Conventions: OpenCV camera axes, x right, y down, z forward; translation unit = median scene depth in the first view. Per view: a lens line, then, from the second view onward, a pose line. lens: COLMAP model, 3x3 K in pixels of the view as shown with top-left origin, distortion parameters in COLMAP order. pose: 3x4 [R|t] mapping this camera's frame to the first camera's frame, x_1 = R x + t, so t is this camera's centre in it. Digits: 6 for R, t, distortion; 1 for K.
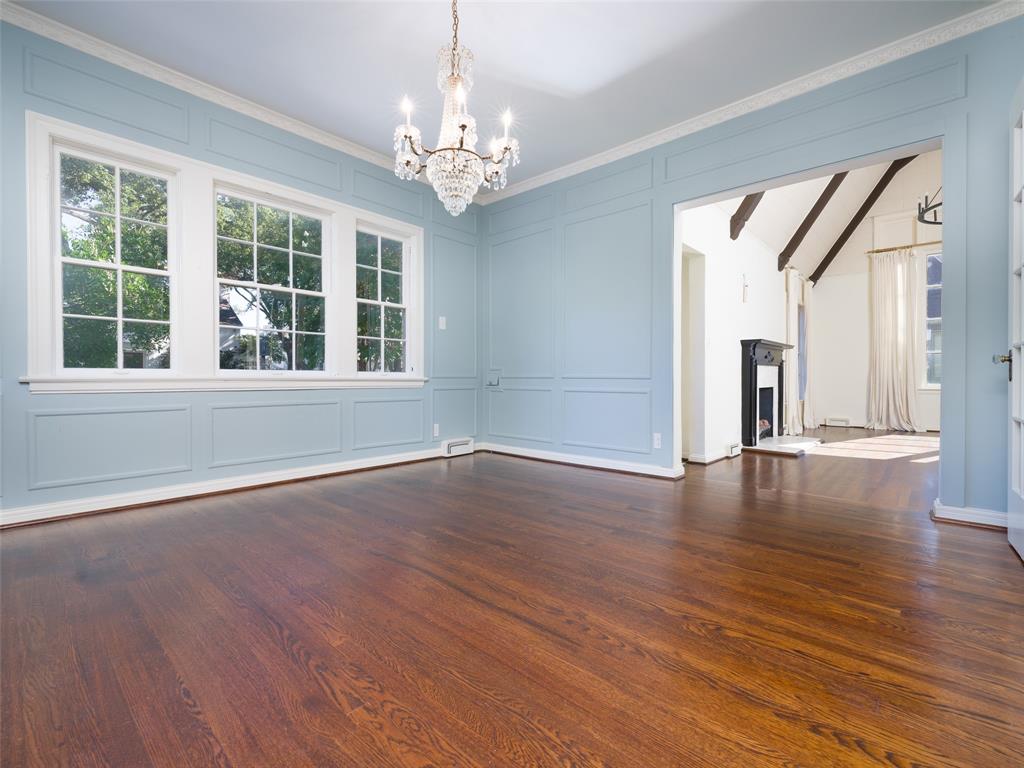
lens RADIAL K [[469.7, 0, 520.2], [0, 469.7, 381.9], [0, 0, 1]] dist [-0.002568, -0.000208]
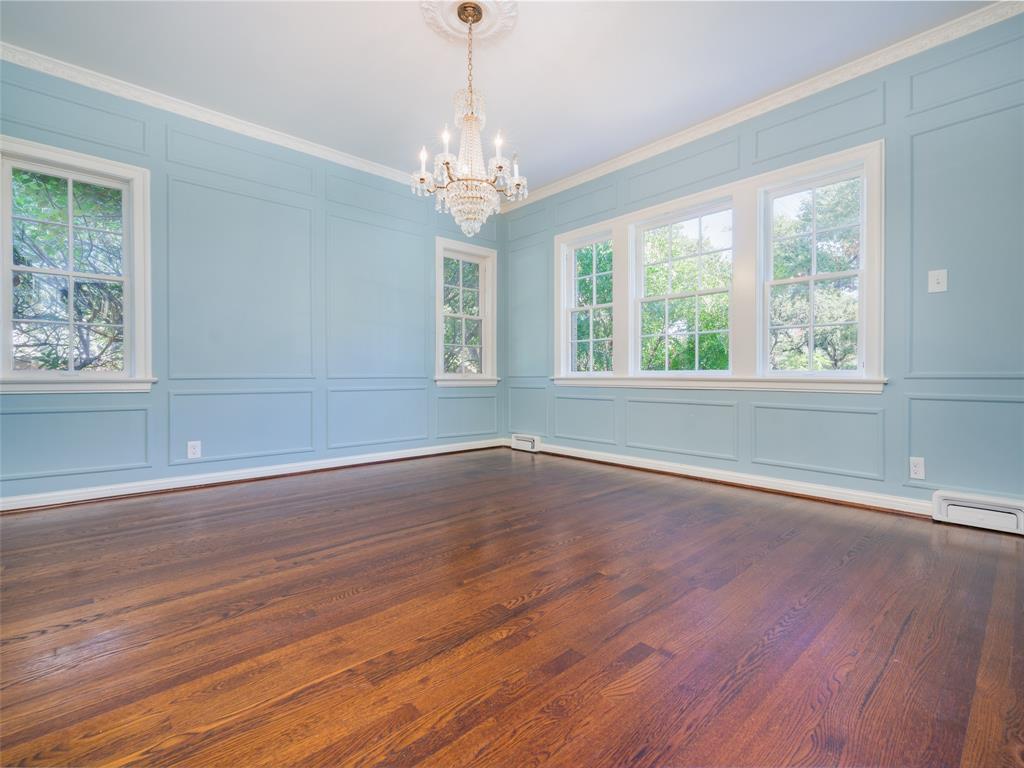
lens RADIAL K [[469.7, 0, 520.2], [0, 469.7, 381.9], [0, 0, 1]] dist [-0.002568, -0.000208]
pose [[-0.107532, 0.007418, -0.994174, 0.988989], [-0.009386, 0.999920, 0.008476, -0.010054], [0.994157, 0.010243, -0.107454, 1.250390]]
